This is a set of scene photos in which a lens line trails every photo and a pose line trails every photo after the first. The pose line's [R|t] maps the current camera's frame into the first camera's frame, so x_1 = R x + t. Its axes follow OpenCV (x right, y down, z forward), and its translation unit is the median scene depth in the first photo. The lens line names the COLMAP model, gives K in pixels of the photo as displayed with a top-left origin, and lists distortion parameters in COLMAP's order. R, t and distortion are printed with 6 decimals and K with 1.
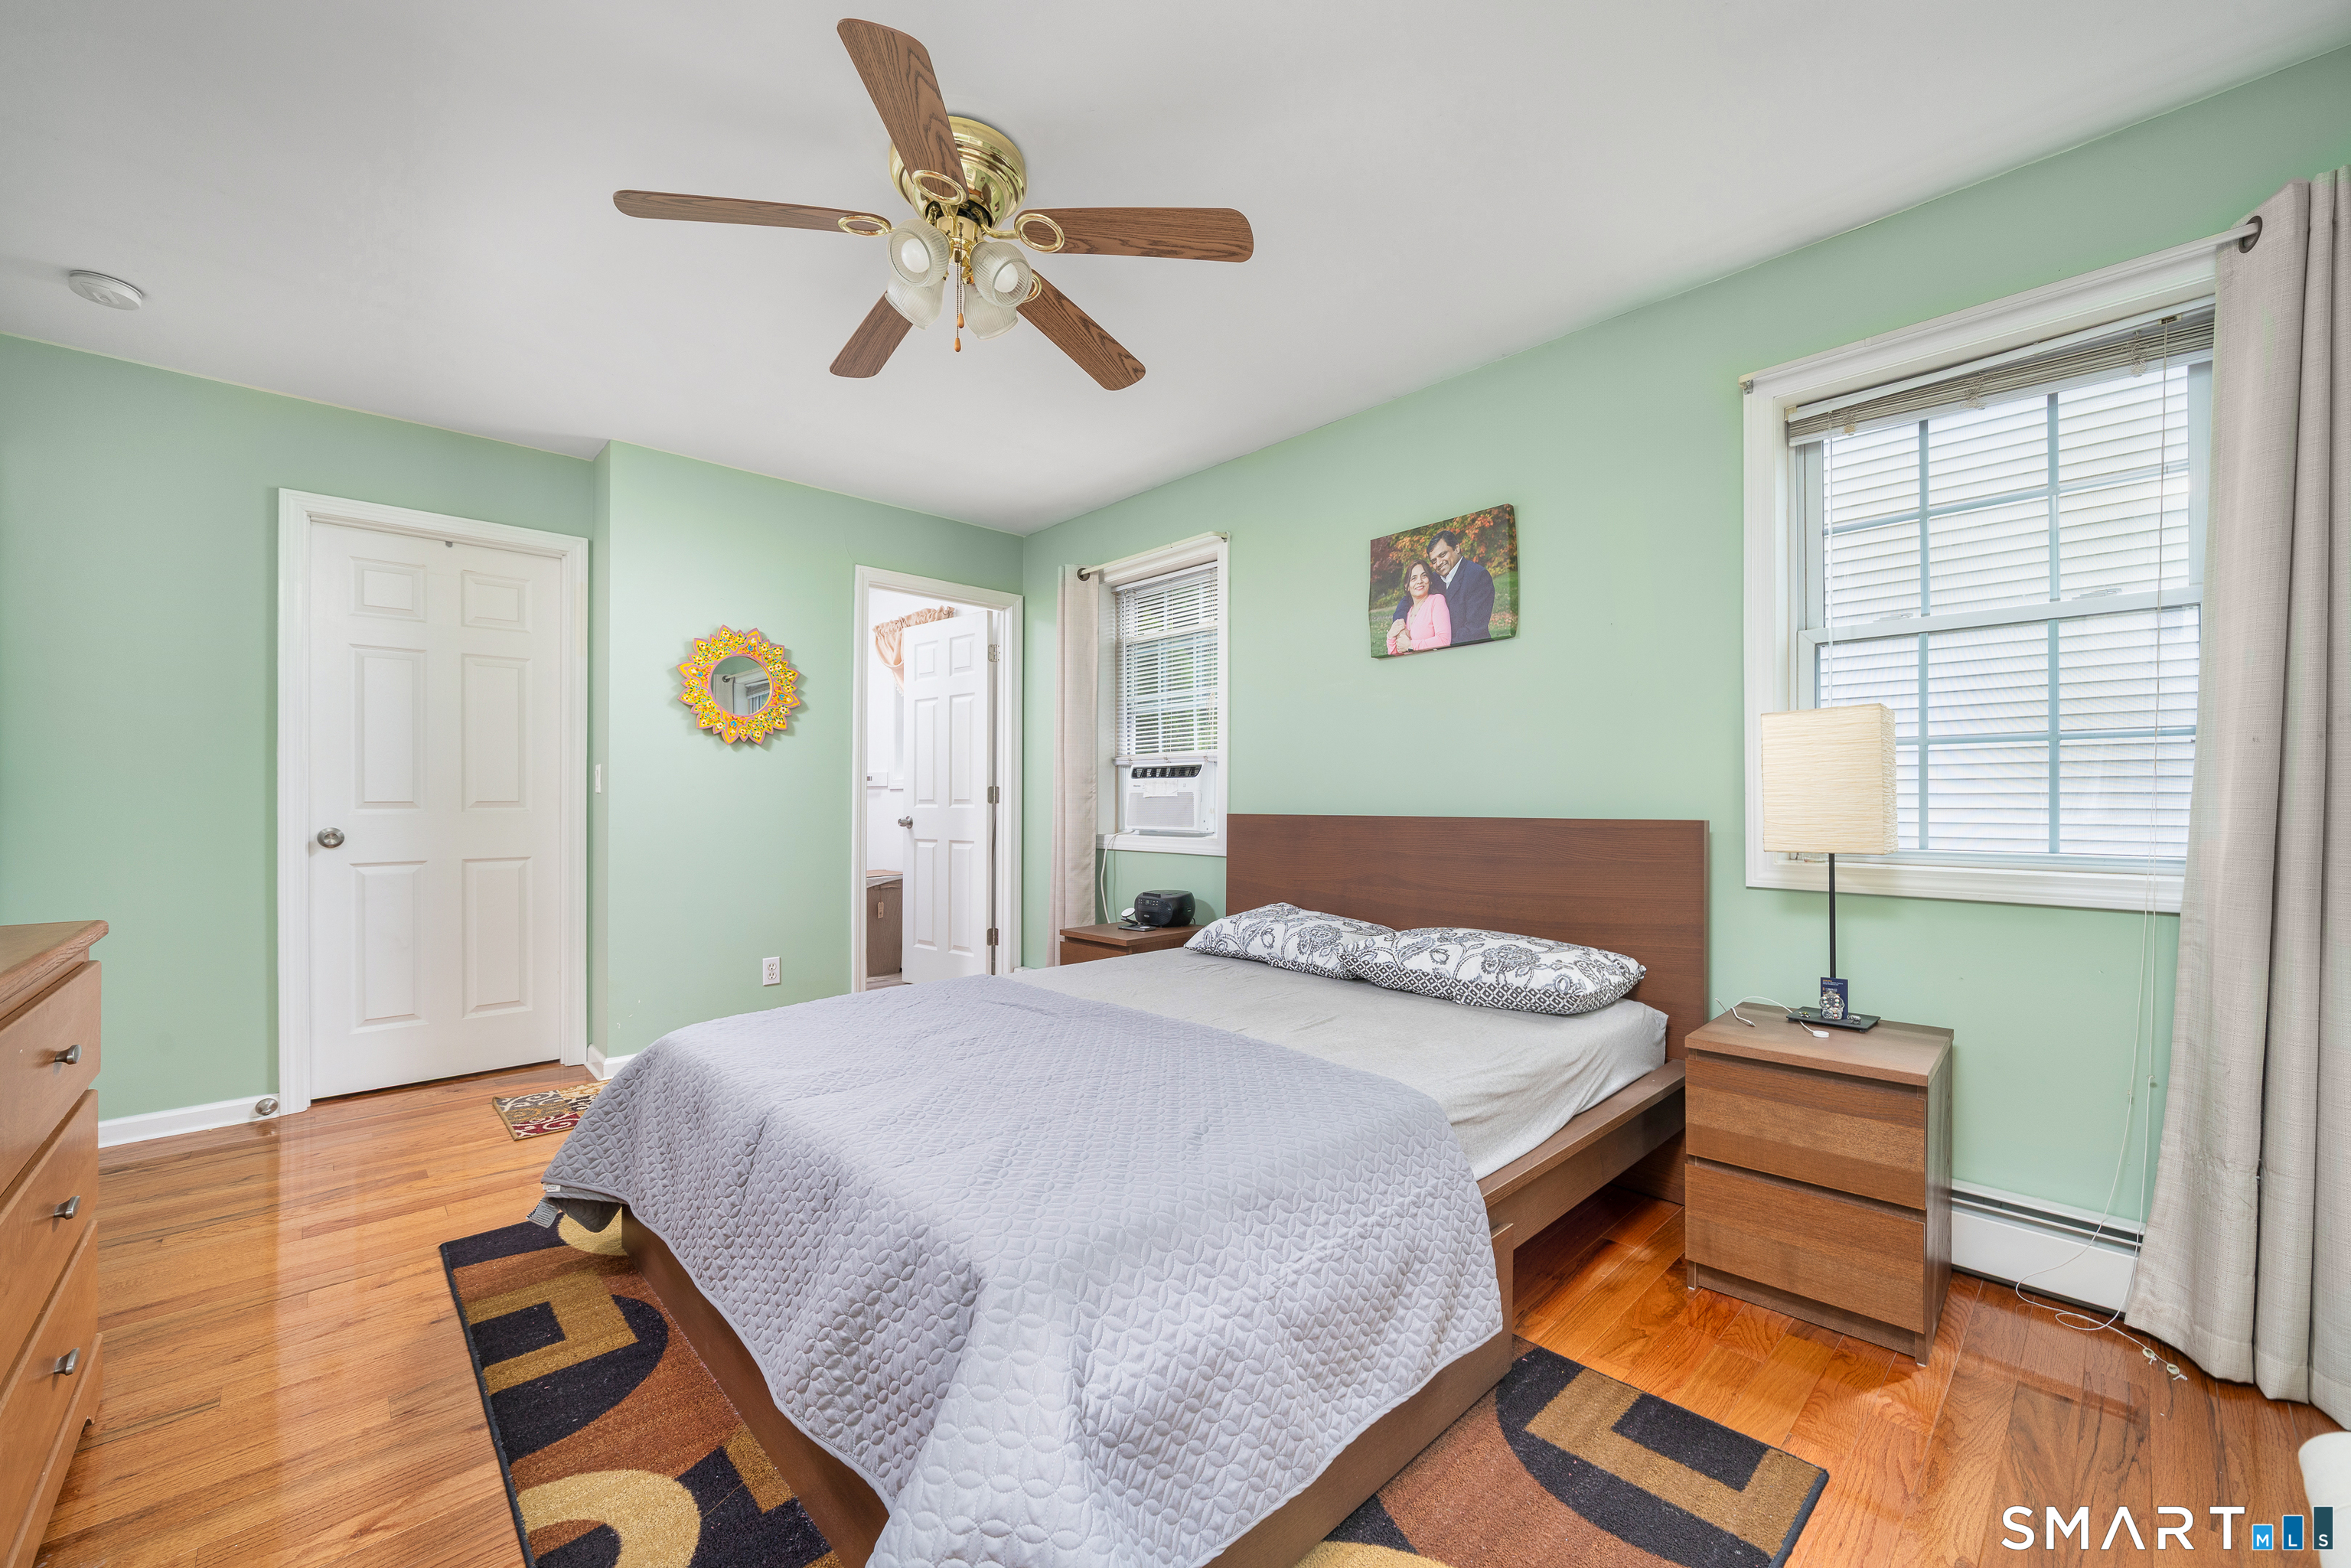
lens RADIAL K [[926.7, 0, 1189.6], [0, 926.7, 804.4], [0, 0, 1]] dist [-0.003220, -0.000285]
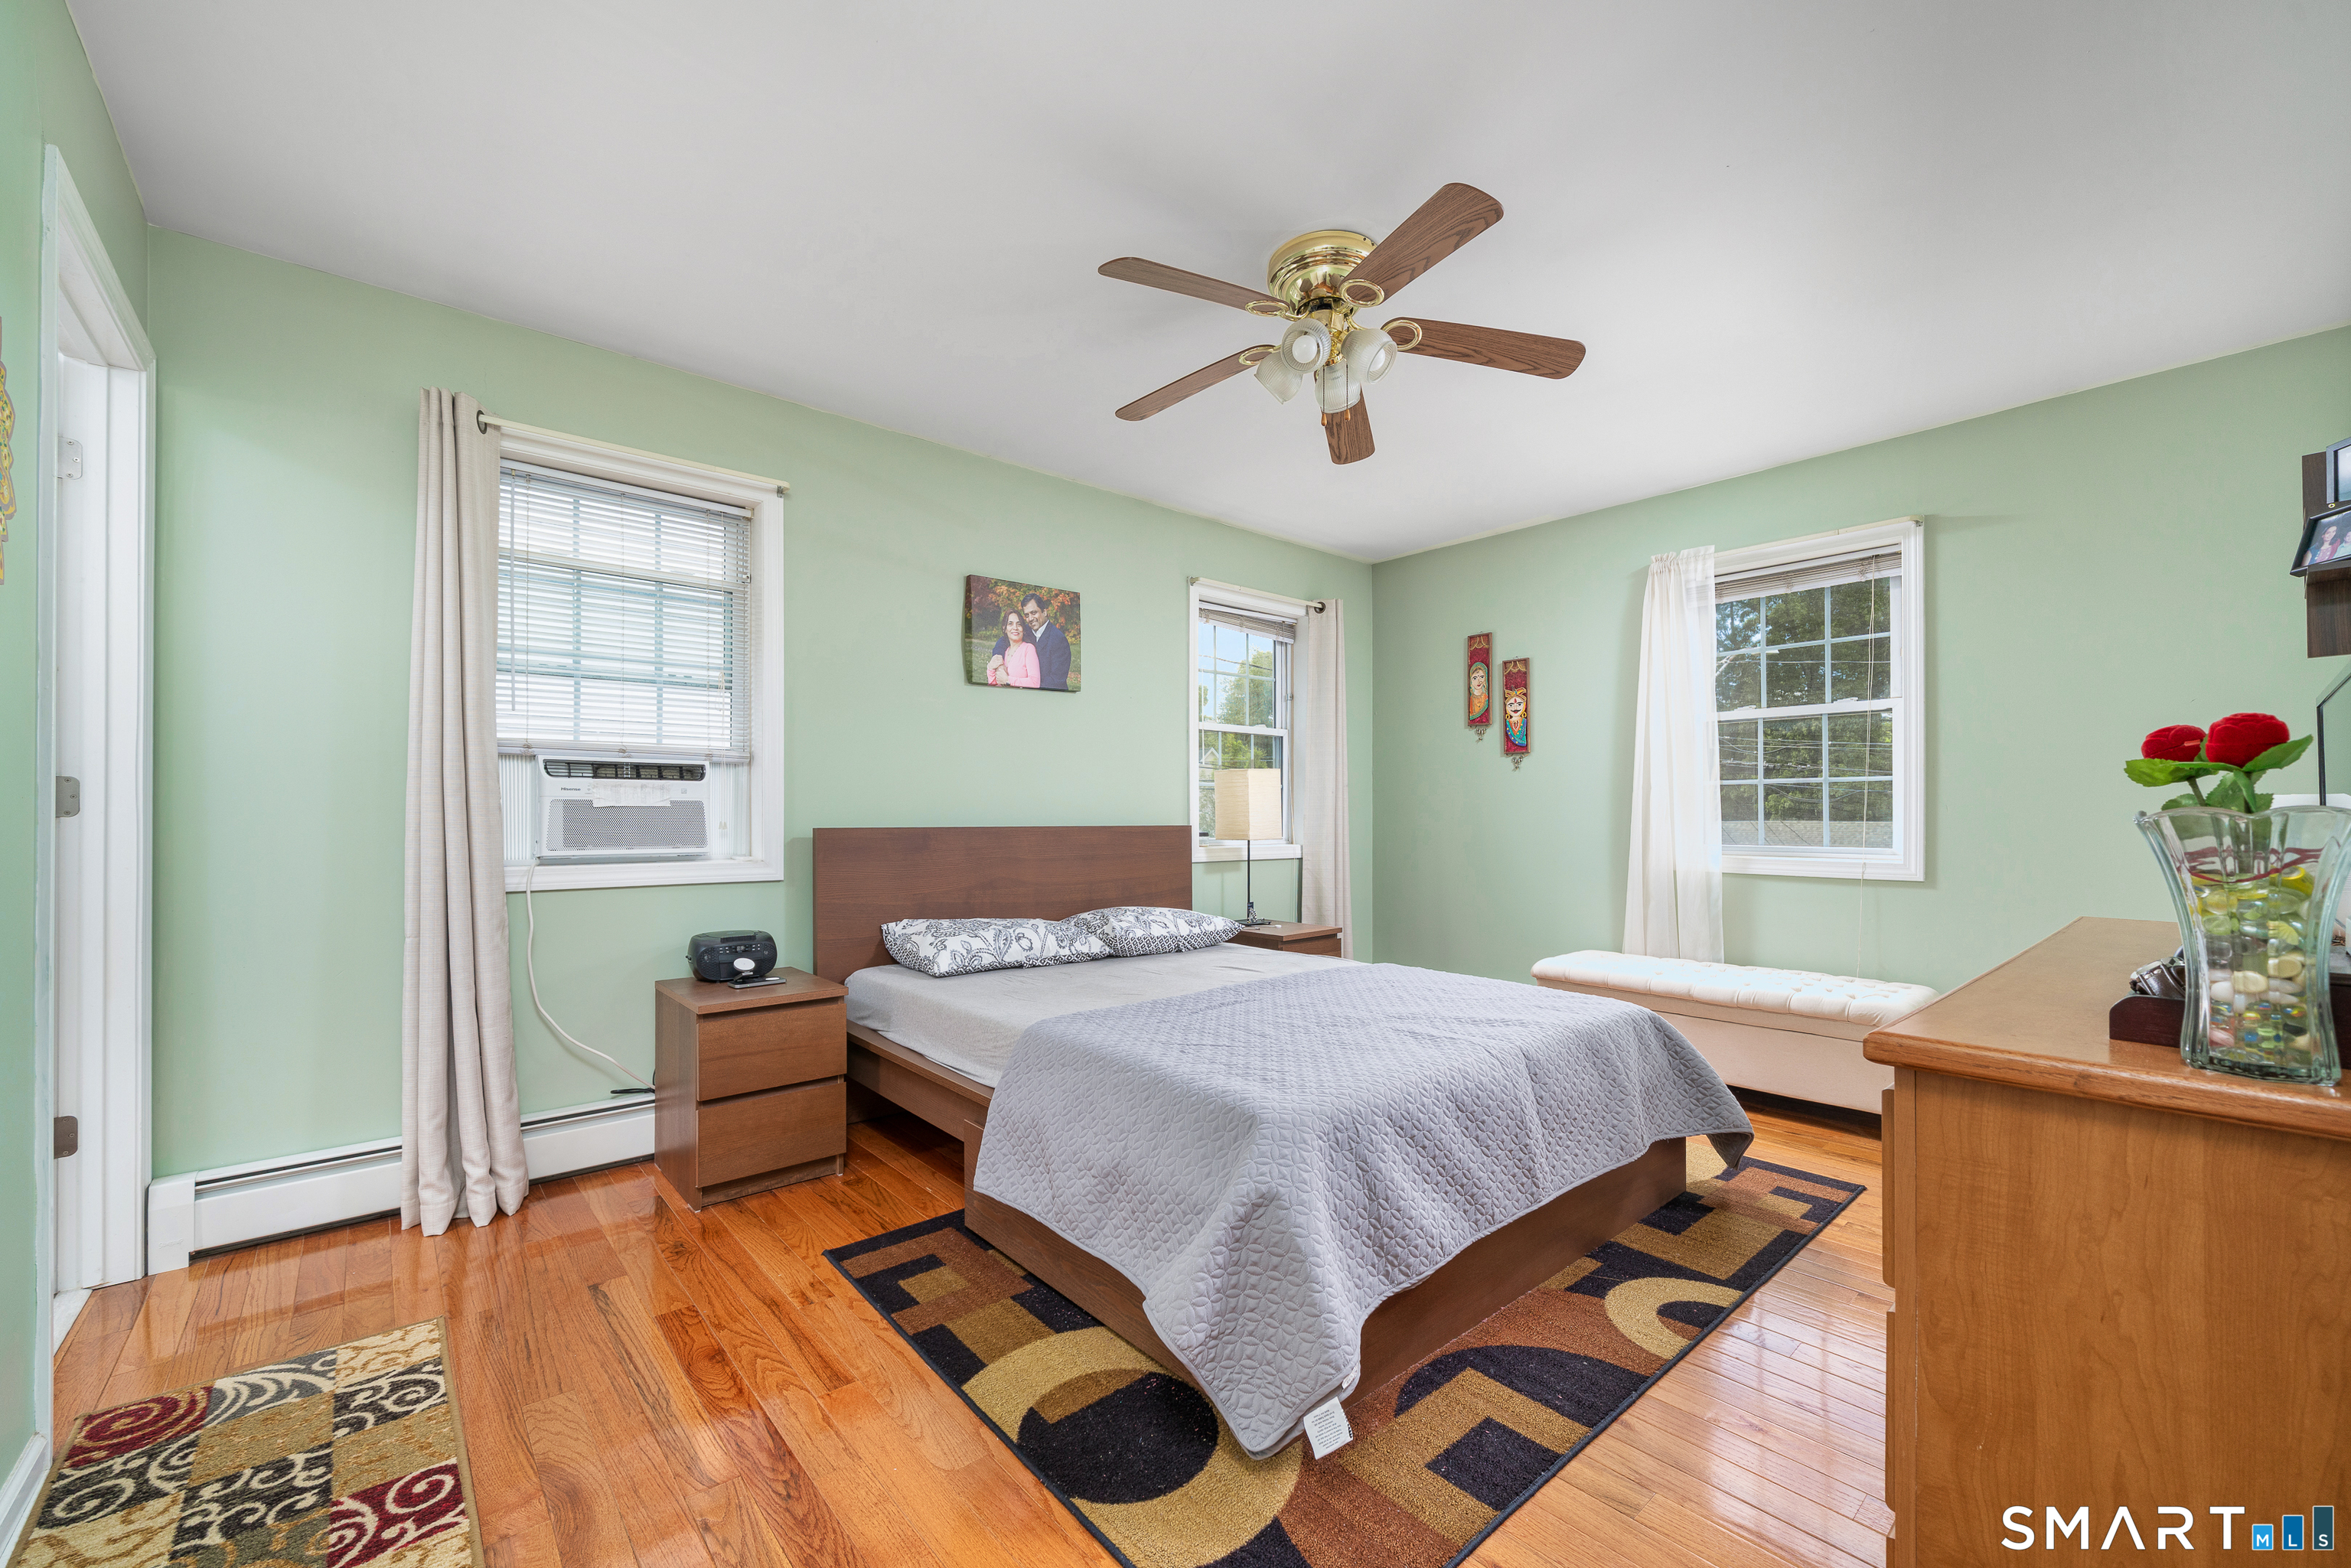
lens RADIAL K [[926.7, 0, 1189.6], [0, 926.7, 804.4], [0, 0, 1]] dist [-0.003220, -0.000285]
pose [[0.042777, 0.010532, 0.999029, -0.951918], [0.001514, 0.999943, -0.010607, -0.002281], [-0.999084, 0.001967, 0.042758, 0.749269]]
